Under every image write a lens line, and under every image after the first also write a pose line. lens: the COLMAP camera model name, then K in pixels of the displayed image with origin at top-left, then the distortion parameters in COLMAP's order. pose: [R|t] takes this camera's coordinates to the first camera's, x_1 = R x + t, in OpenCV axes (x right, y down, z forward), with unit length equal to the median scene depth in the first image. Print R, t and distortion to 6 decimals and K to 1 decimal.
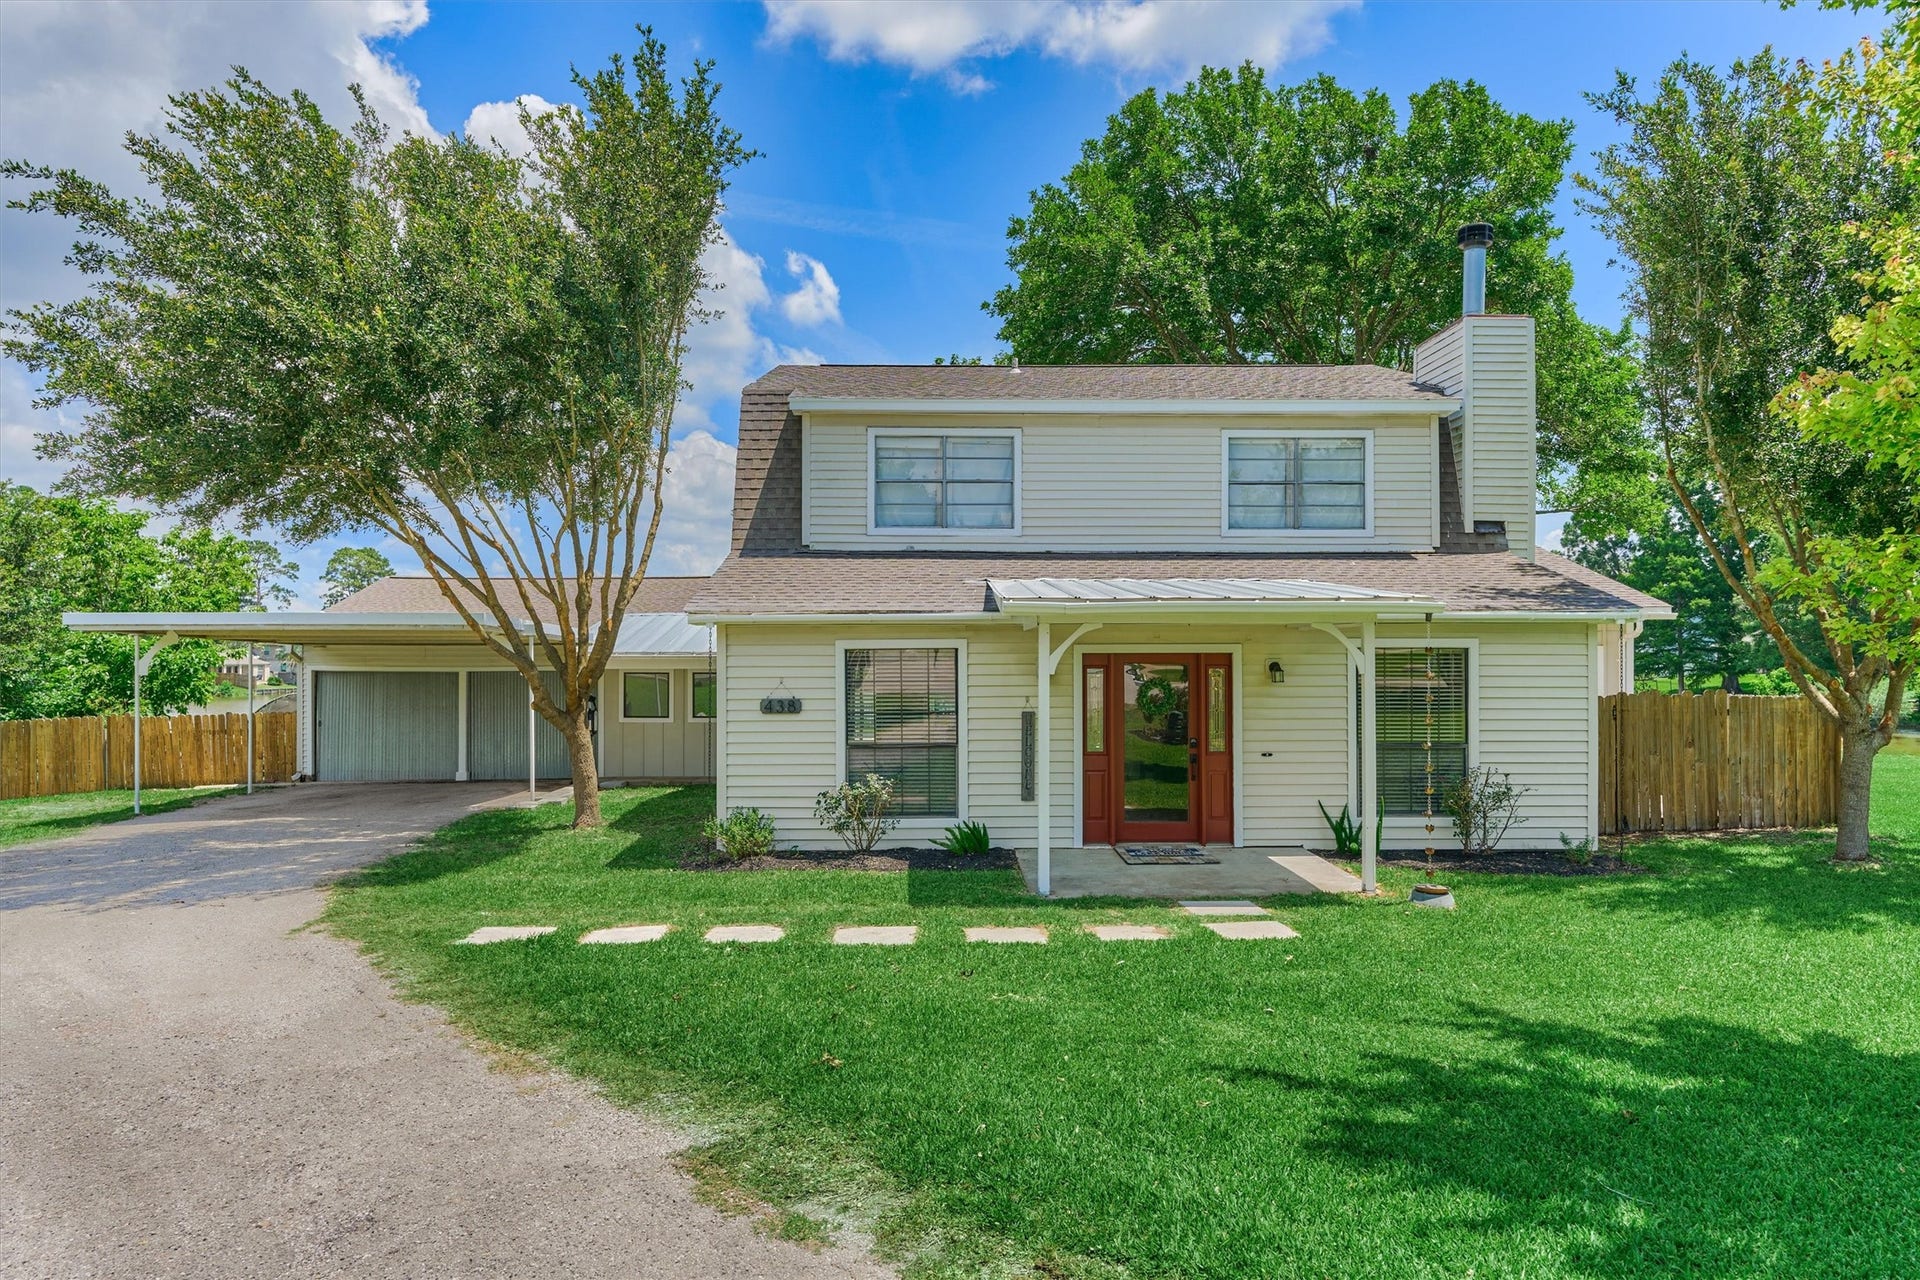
lens RADIAL K [[898.2, 0, 959.3], [0, 898.2, 655.1], [0, 0, 1]] dist [-0.004730, 0.000393]
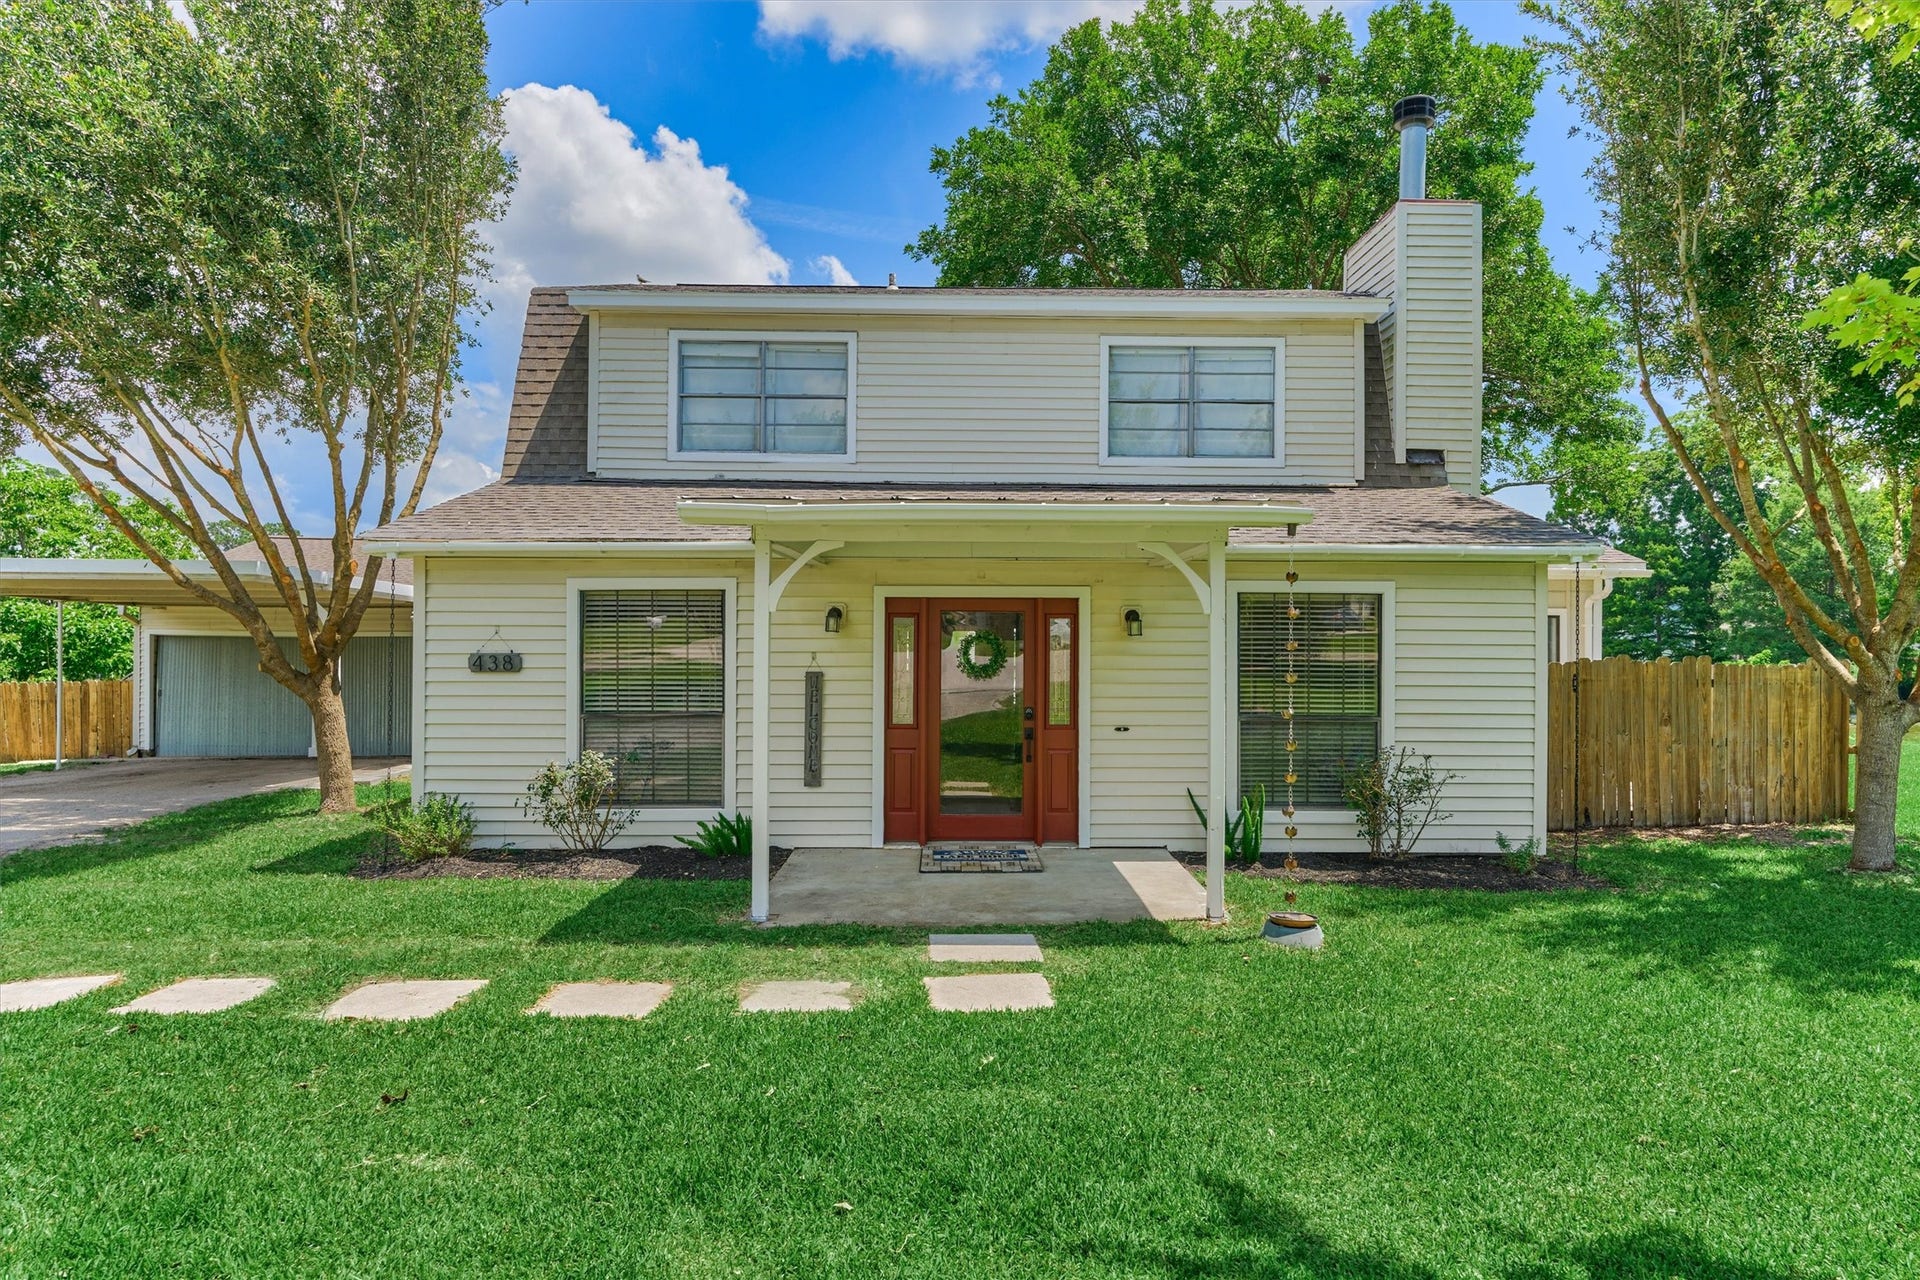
lens RADIAL K [[874.8, 0, 960.0], [0, 874.8, 640.0], [0, 0, 1]] dist [-0.002643, -0.000456]
pose [[0.999975, 0.006506, 0.002738, 0.163699], [-0.006511, 0.999977, 0.001979, 0.027121], [-0.002725, -0.001996, 0.999994, 0.198678]]
